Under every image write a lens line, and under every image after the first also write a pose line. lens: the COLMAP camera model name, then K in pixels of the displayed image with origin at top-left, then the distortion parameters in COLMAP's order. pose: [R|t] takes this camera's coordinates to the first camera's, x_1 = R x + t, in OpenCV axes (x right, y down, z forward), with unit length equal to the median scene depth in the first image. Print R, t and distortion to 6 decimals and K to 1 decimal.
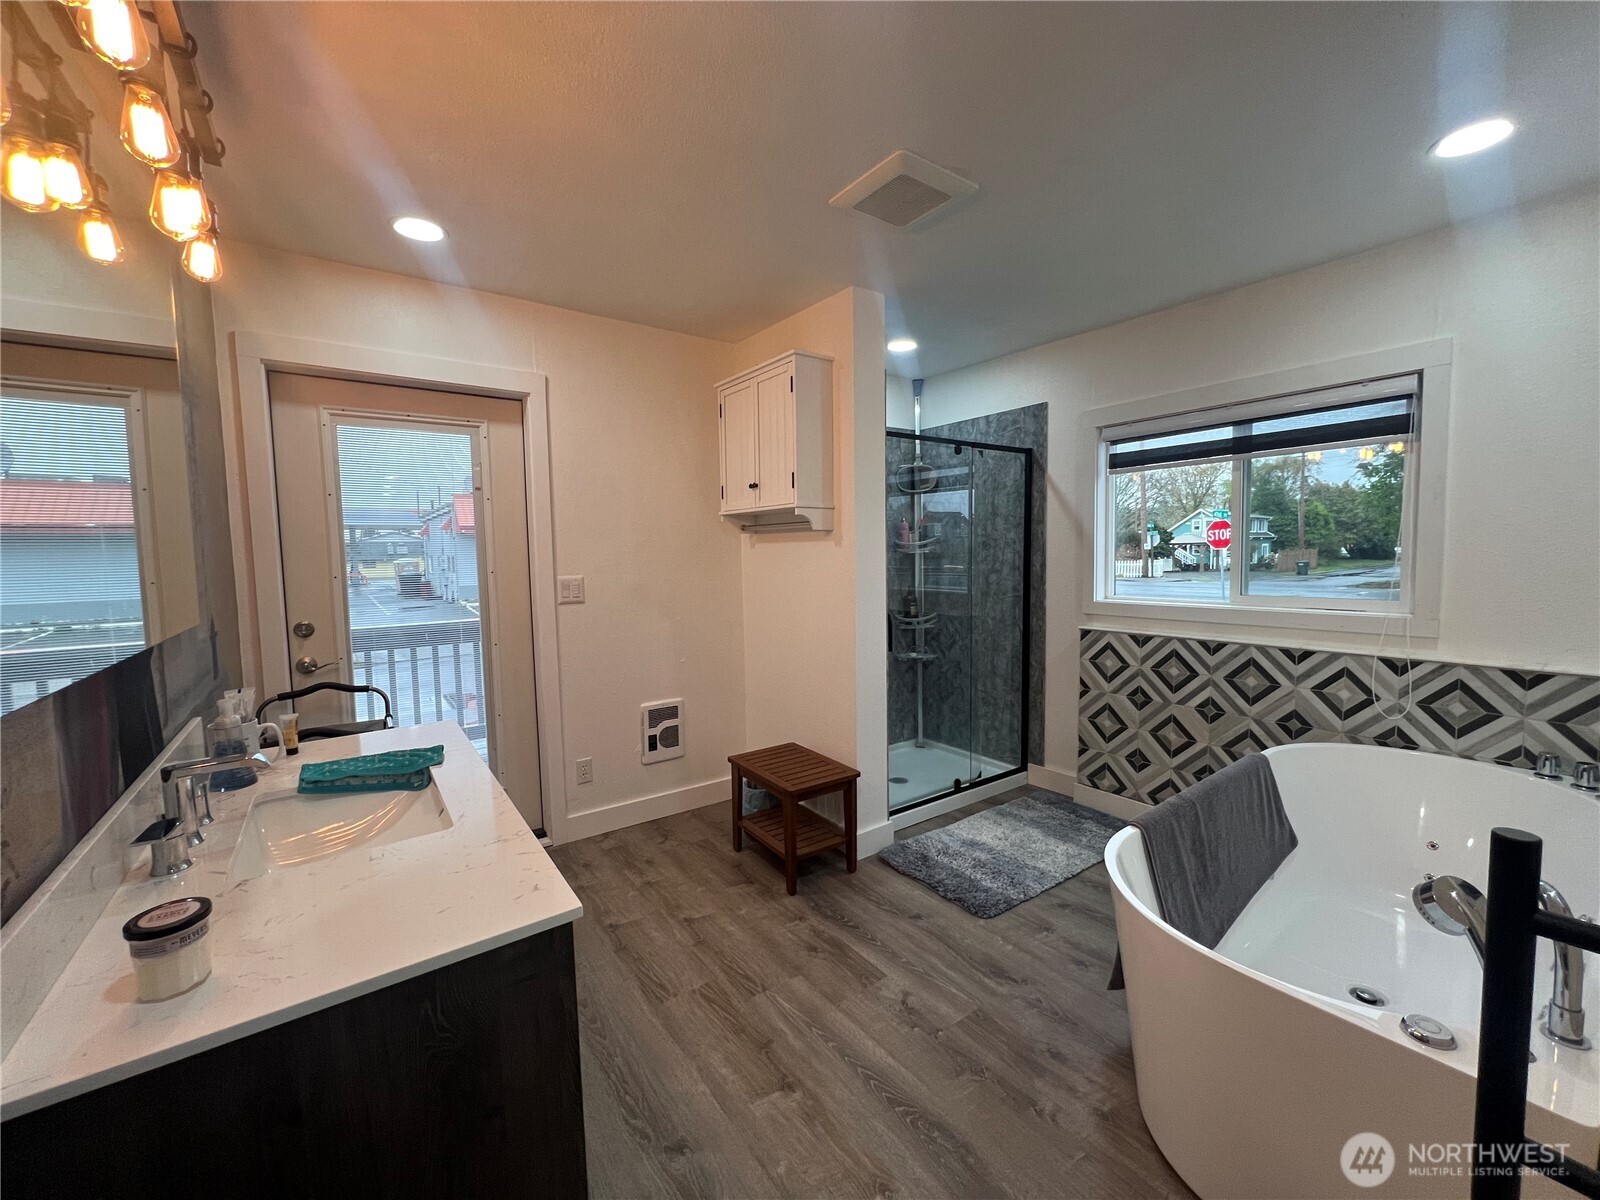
lens RADIAL K [[641.5, 0, 797.9], [0, 641.5, 596.9], [0, 0, 1]] dist [-0.001078, -0.000053]
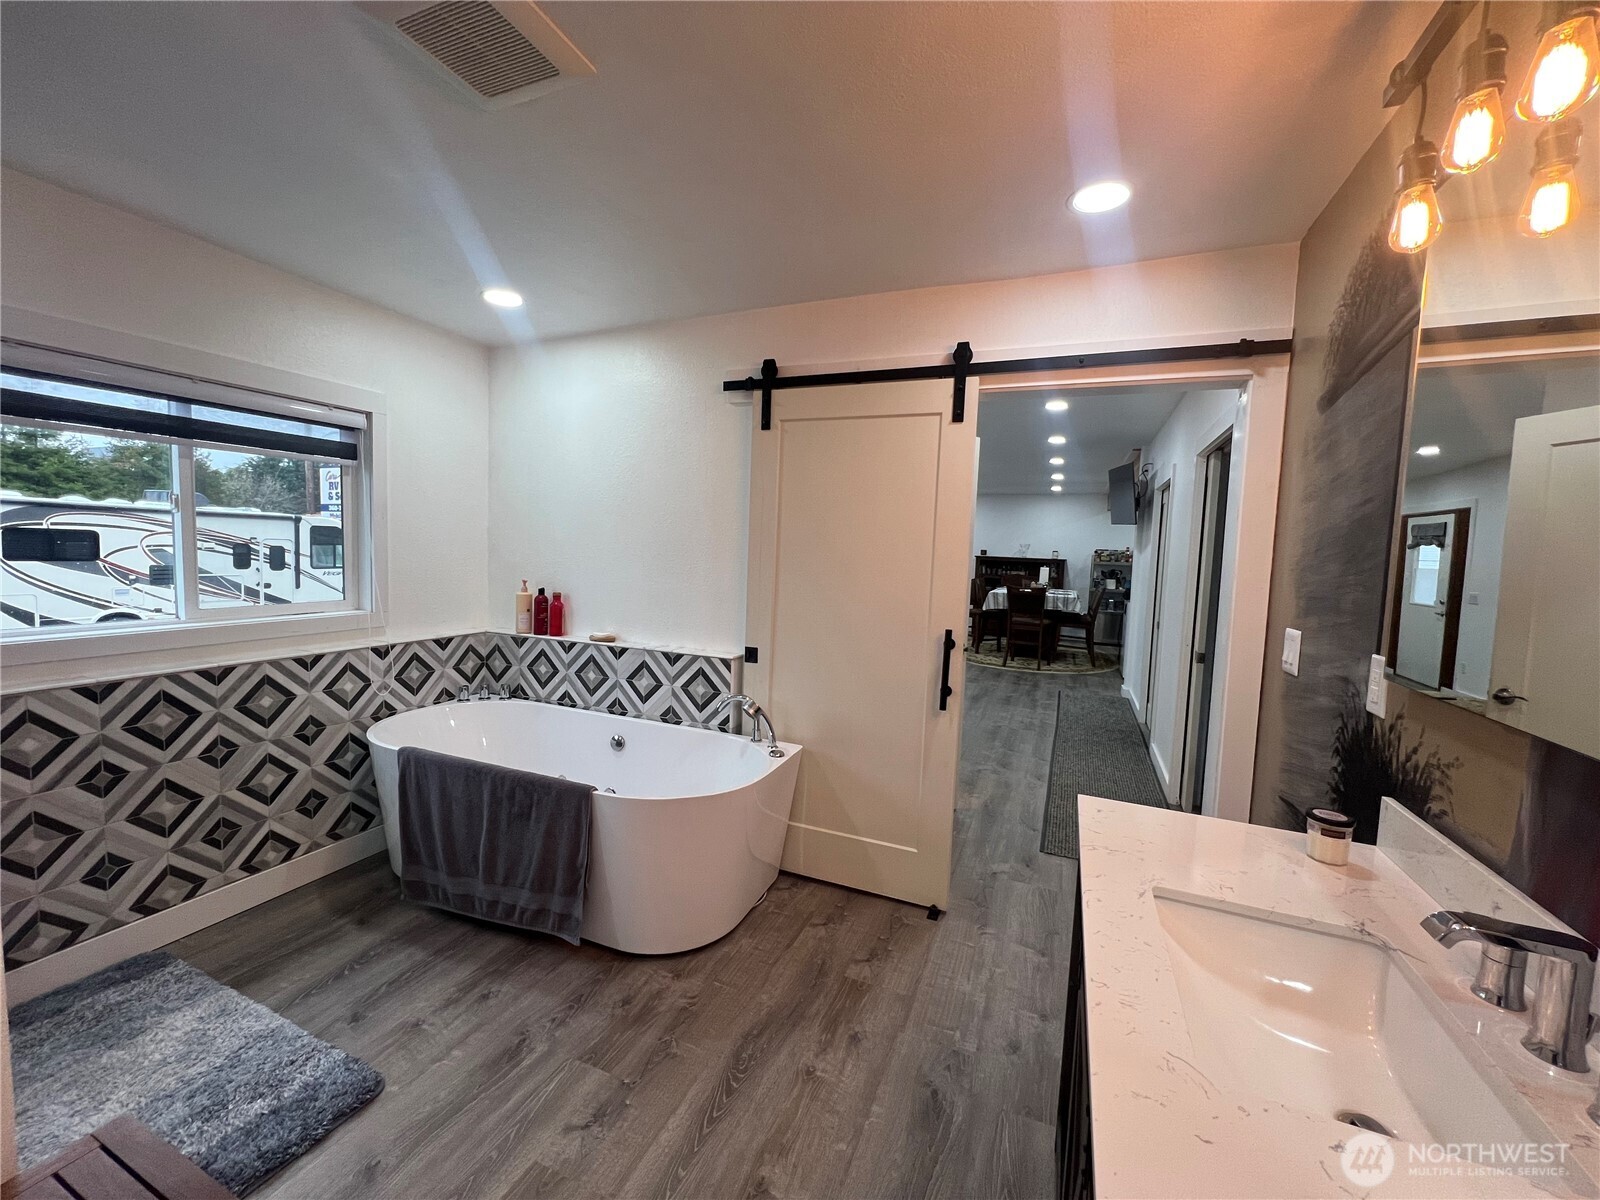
lens RADIAL K [[641.5, 0, 792.4], [0, 641.5, 597.7], [0, 0, 1]] dist [-0.001078, -0.000053]
pose [[-0.523509, -0.064801, 0.849553, -0.533991], [0.038210, 0.994315, 0.099388, -0.091168], [-0.851163, 0.084492, -0.518056, 0.983413]]
